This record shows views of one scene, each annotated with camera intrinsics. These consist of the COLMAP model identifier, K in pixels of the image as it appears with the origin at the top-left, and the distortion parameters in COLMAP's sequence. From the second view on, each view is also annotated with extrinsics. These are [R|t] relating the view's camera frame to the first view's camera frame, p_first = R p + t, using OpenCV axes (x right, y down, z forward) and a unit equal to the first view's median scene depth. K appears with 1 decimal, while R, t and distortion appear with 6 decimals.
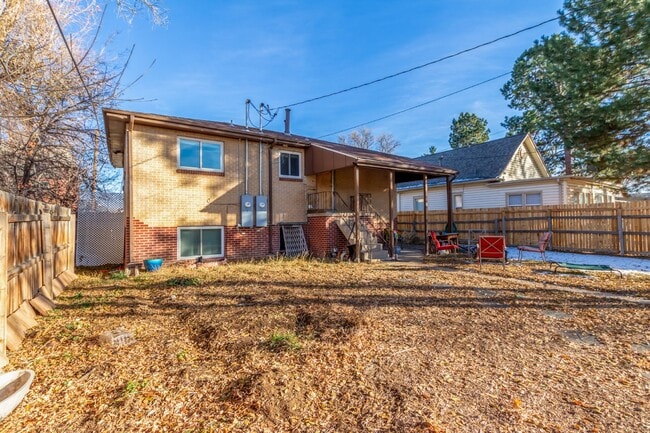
lens RADIAL K [[312.7, 0, 334.8], [0, 312.7, 217.5], [0, 0, 1]] dist [-0.001181, -0.000114]
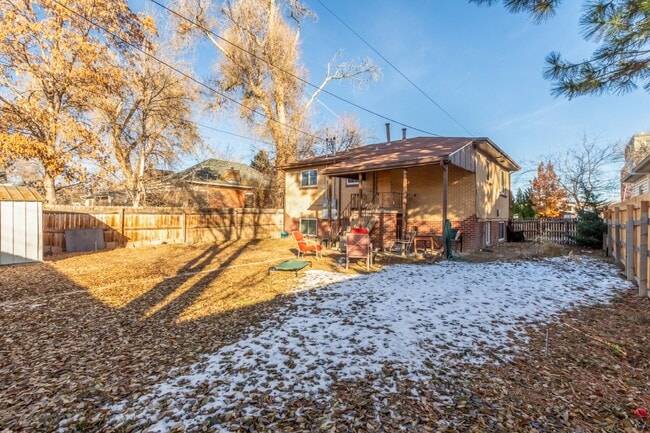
lens RADIAL K [[308.0, 0, 325.0], [0, 308.0, 216.5], [0, 0, 1]] dist [-0.000966, -0.000041]
pose [[0.257699, 0.020681, -0.966004, 1.237800], [-0.005509, 0.999786, 0.019935, -0.013977], [0.966210, 0.000184, 0.257758, 0.594113]]
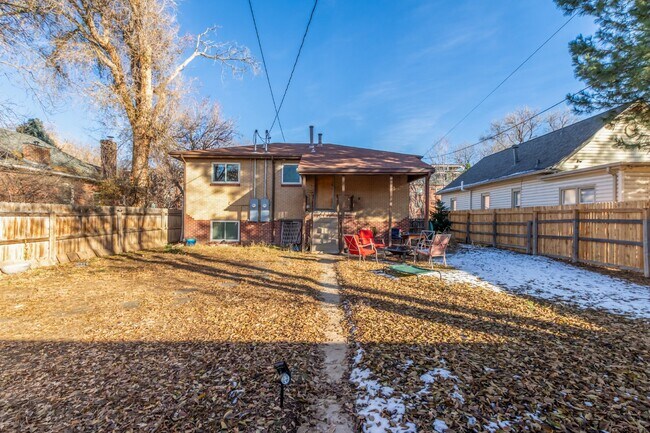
lens RADIAL K [[312.7, 0, 334.8], [0, 312.7, 217.5], [0, 0, 1]] dist [-0.001181, -0.000114]
pose [[0.825987, 0.019008, -0.563369, 0.808845], [-0.014232, 0.999816, 0.012867, -0.010343], [0.563510, -0.002610, 0.826105, 0.047562]]
